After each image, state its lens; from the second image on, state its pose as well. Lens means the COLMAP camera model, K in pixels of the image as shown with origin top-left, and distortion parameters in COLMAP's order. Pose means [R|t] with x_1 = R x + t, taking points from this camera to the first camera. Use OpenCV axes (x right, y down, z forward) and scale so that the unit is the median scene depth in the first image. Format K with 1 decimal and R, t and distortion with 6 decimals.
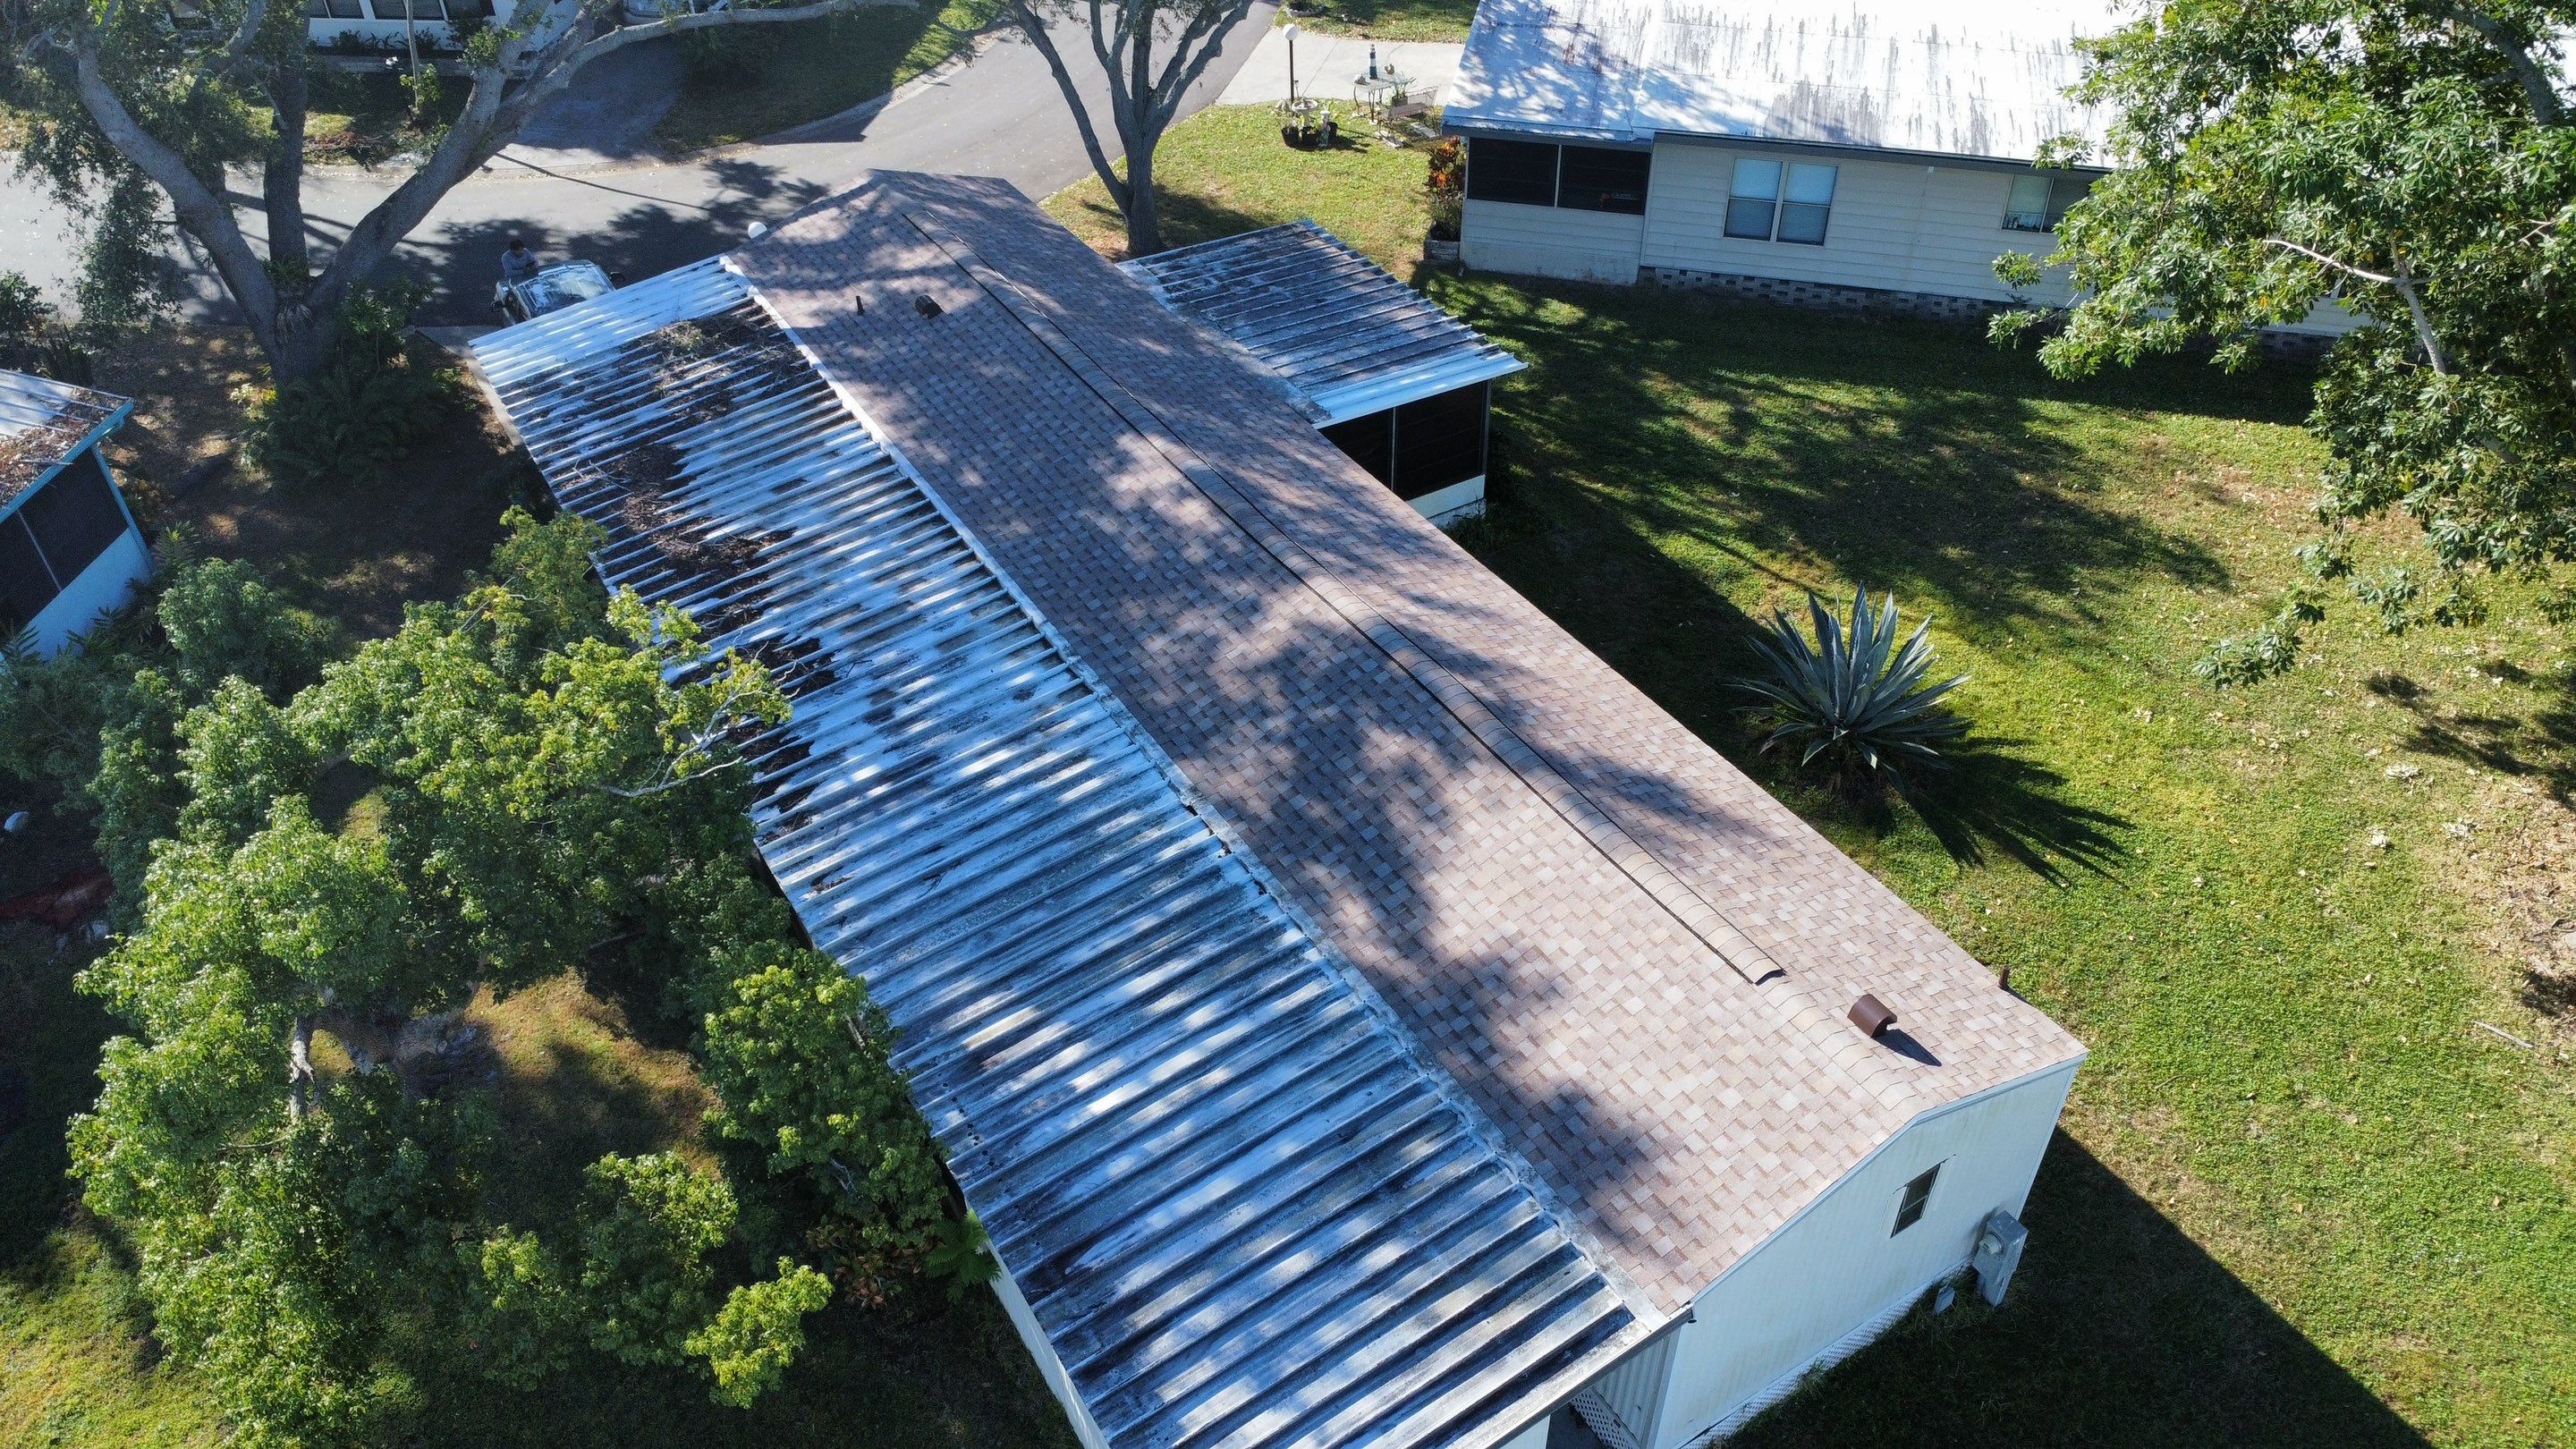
lens RADIAL K [[1847.1, 0, 1273.1], [0, 1847.1, 723.7], [0, 0, 1]] dist [-0.023636, -0.008669]
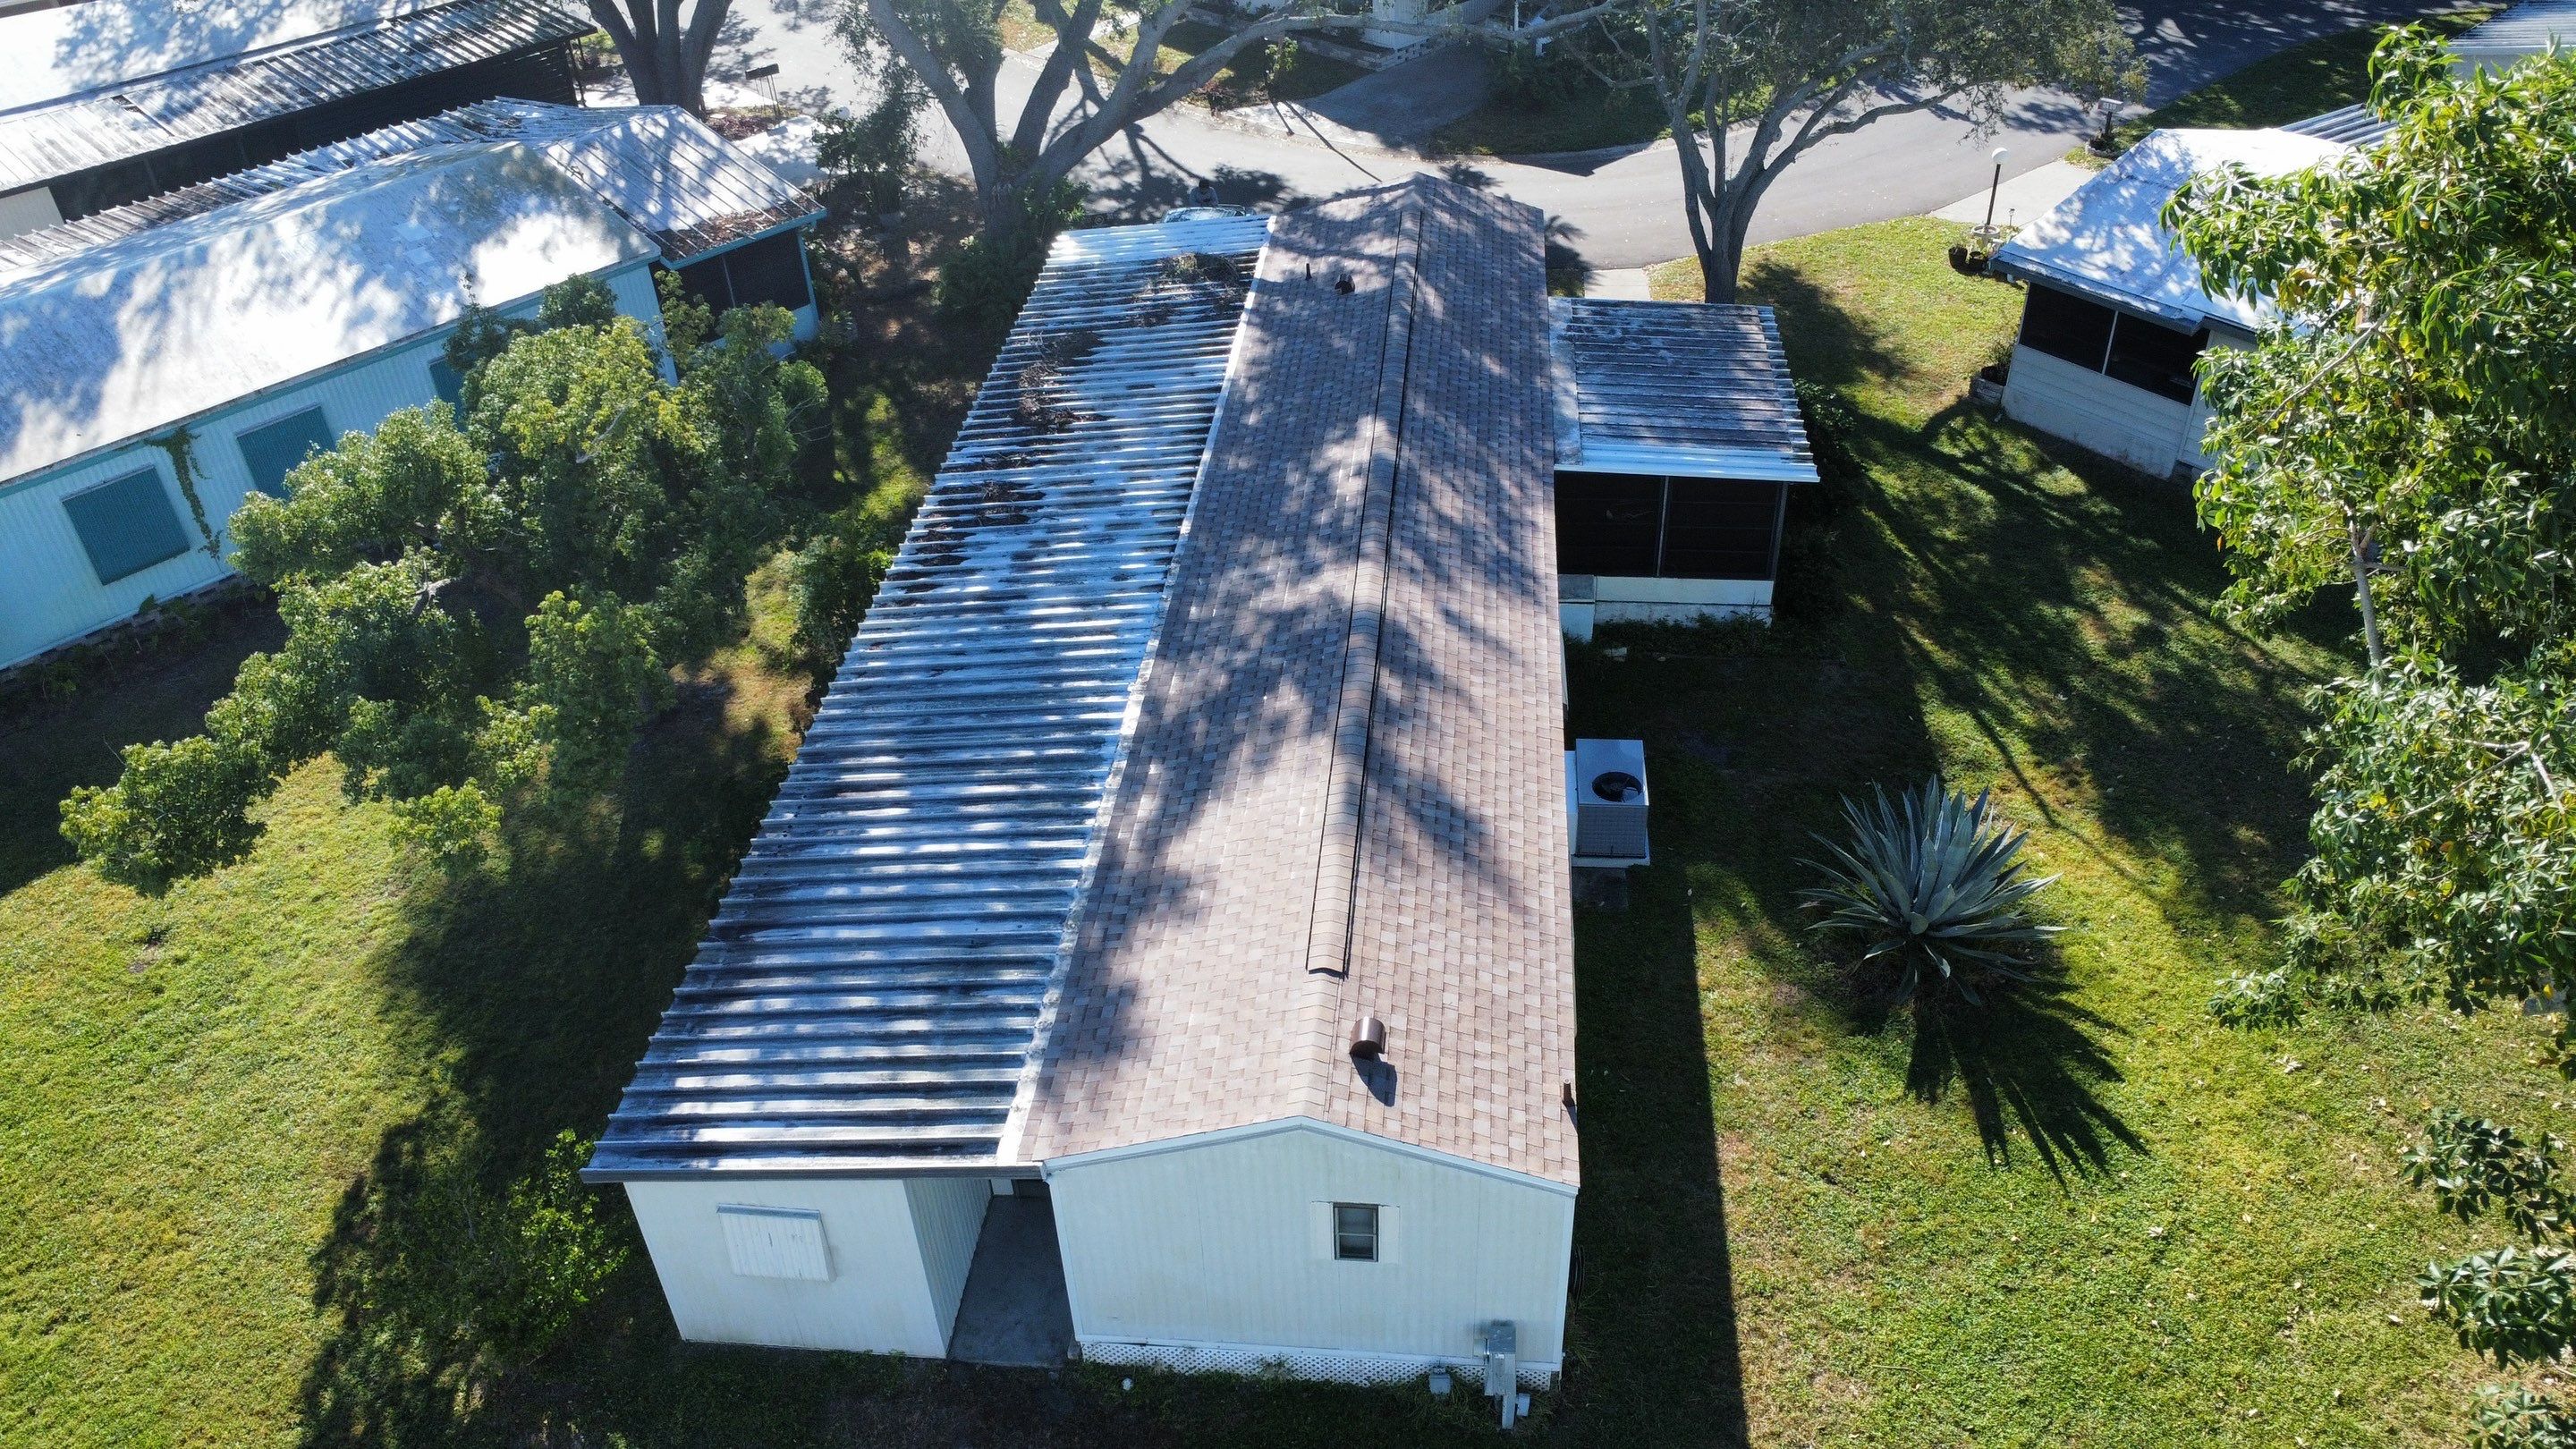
lens RADIAL K [[1852.9, 0, 1279.0], [0, 1852.9, 718.4], [0, 0, 1]] dist [-0.017322, -0.029495]
pose [[0.793788, 0.344197, -0.501427, 0.504028], [-0.365786, 0.928856, 0.058539, -0.033716], [0.485903, 0.136948, 0.863217, 0.037760]]
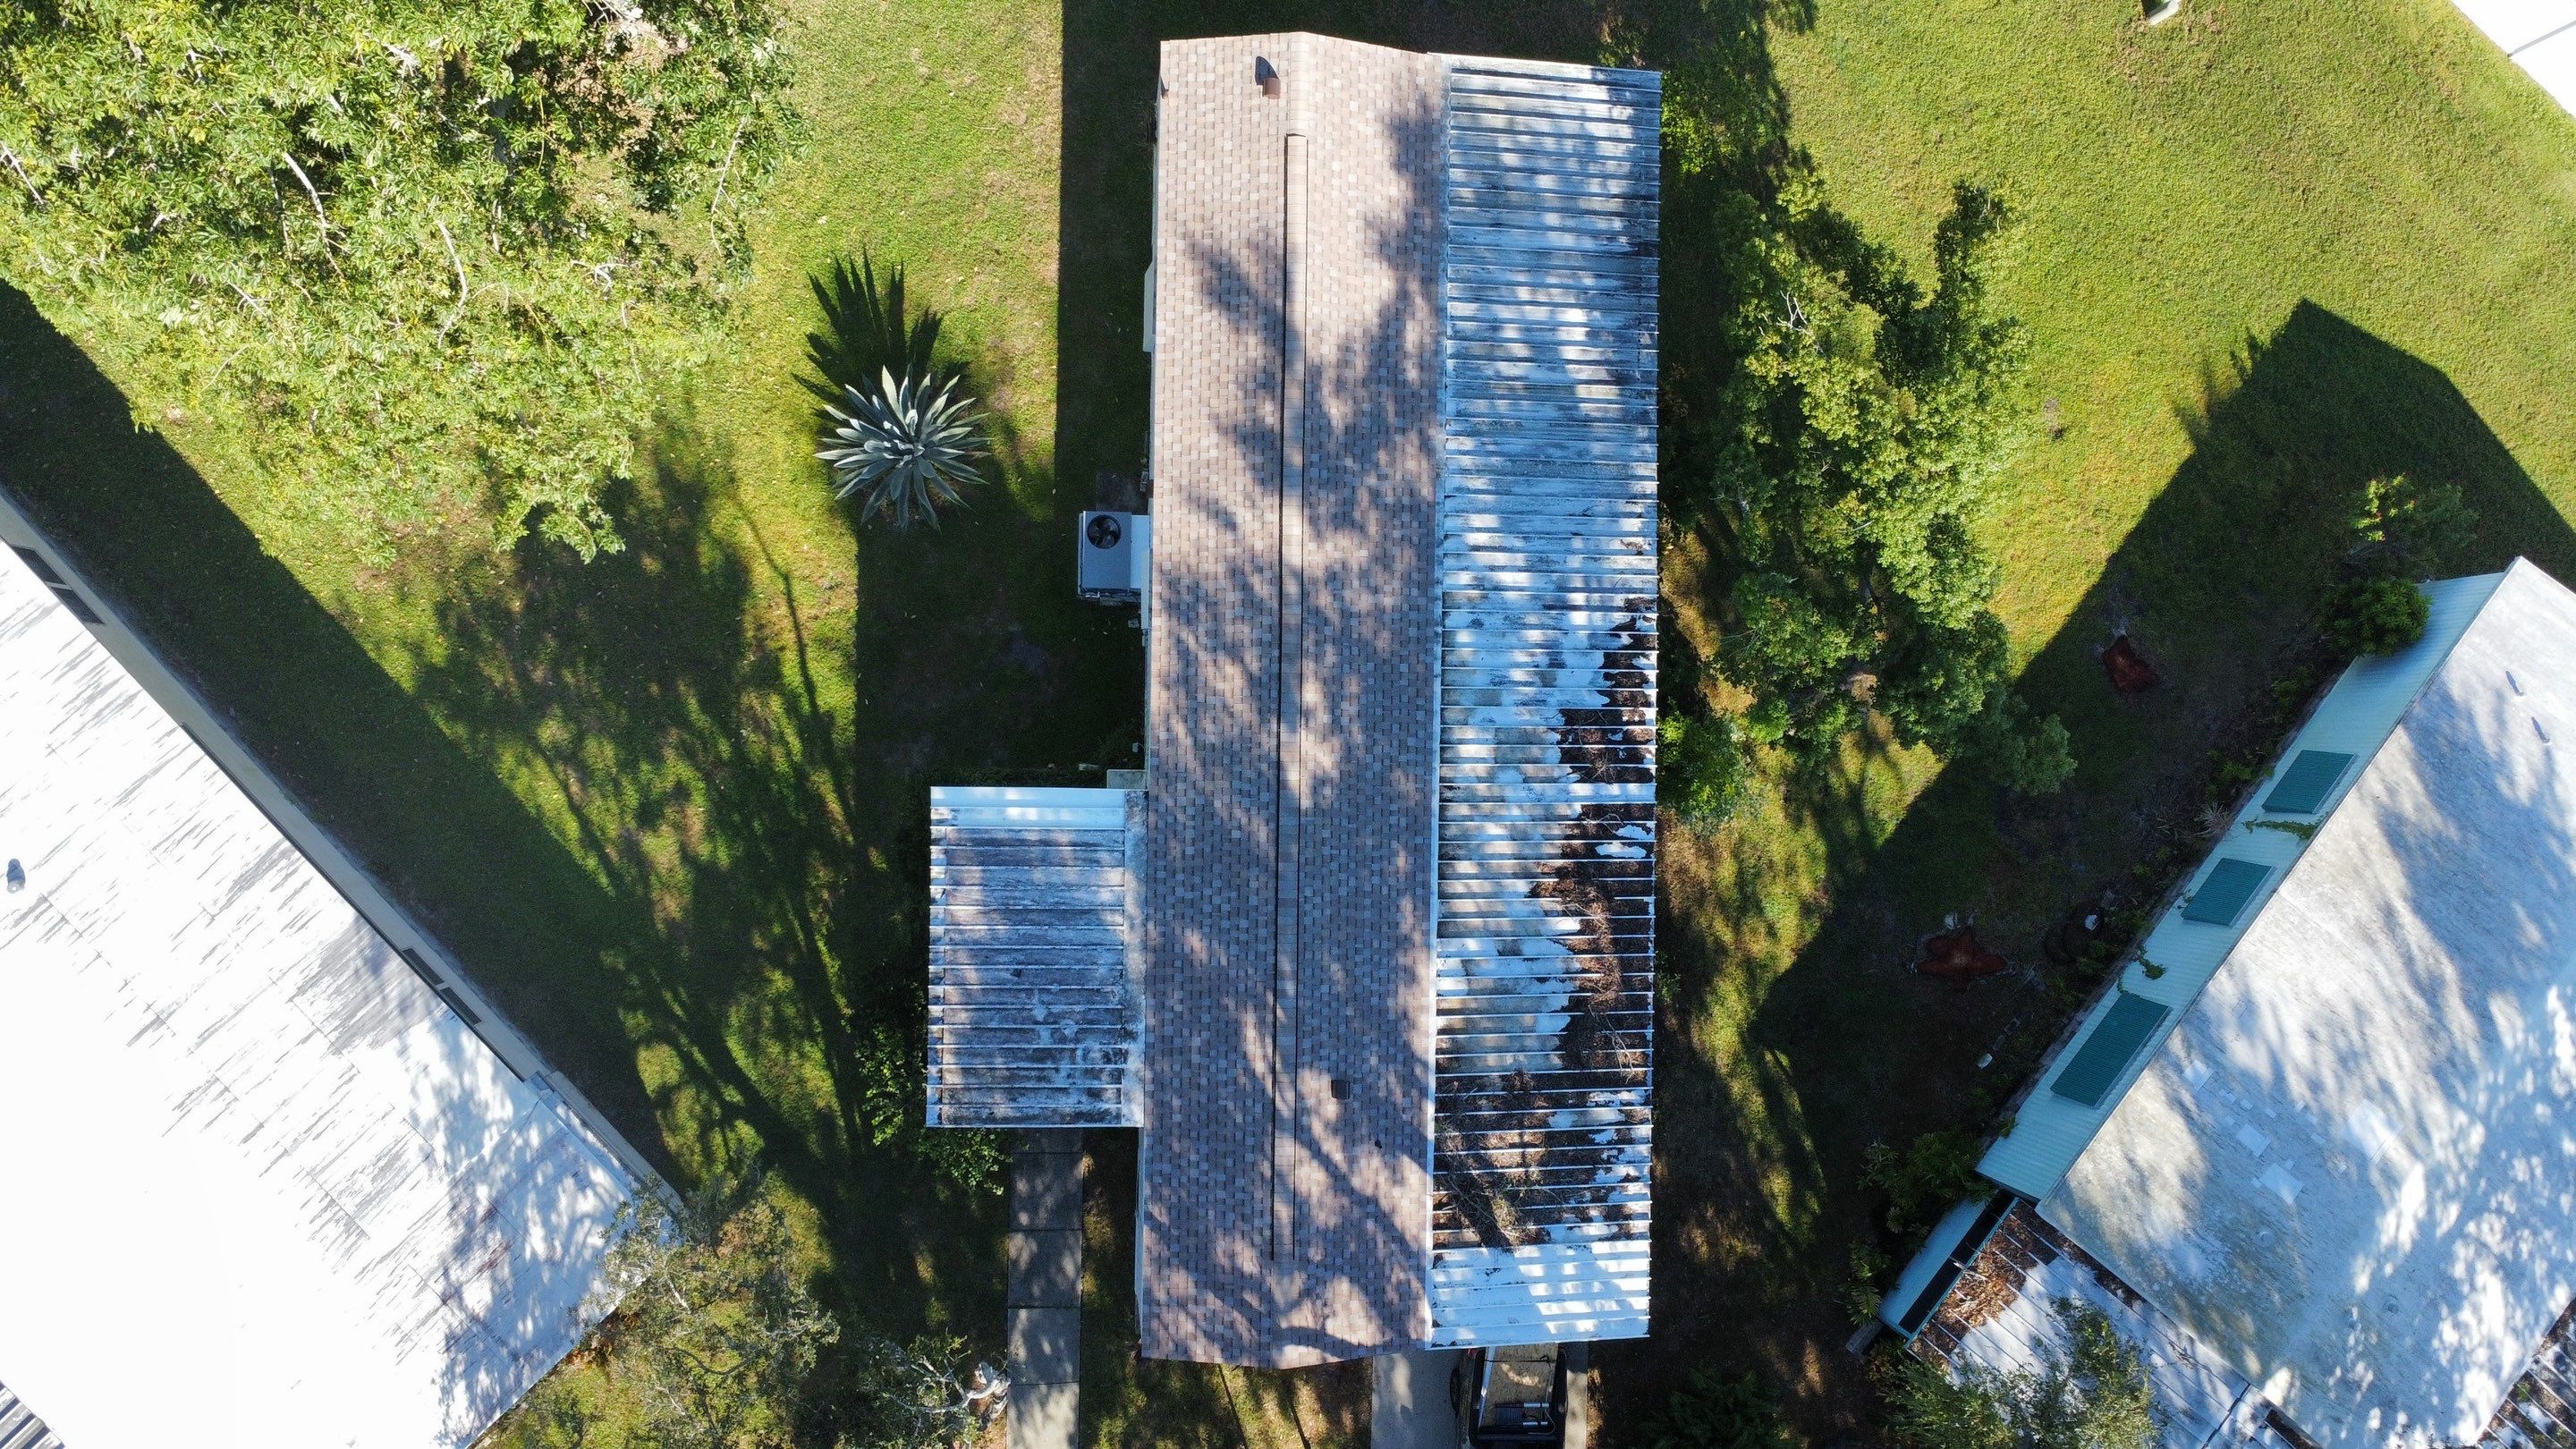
lens RADIAL K [[1904.3, 0, 1299.9], [0, 1904.3, 658.5], [0, 0, 1]] dist [-0.038842, 0.001490]
pose [[-0.841466, -0.537151, -0.058344, 0.059995], [0.267660, -0.508211, 0.818584, -1.236080], [-0.469354, 0.673194, 0.571416, 0.149008]]
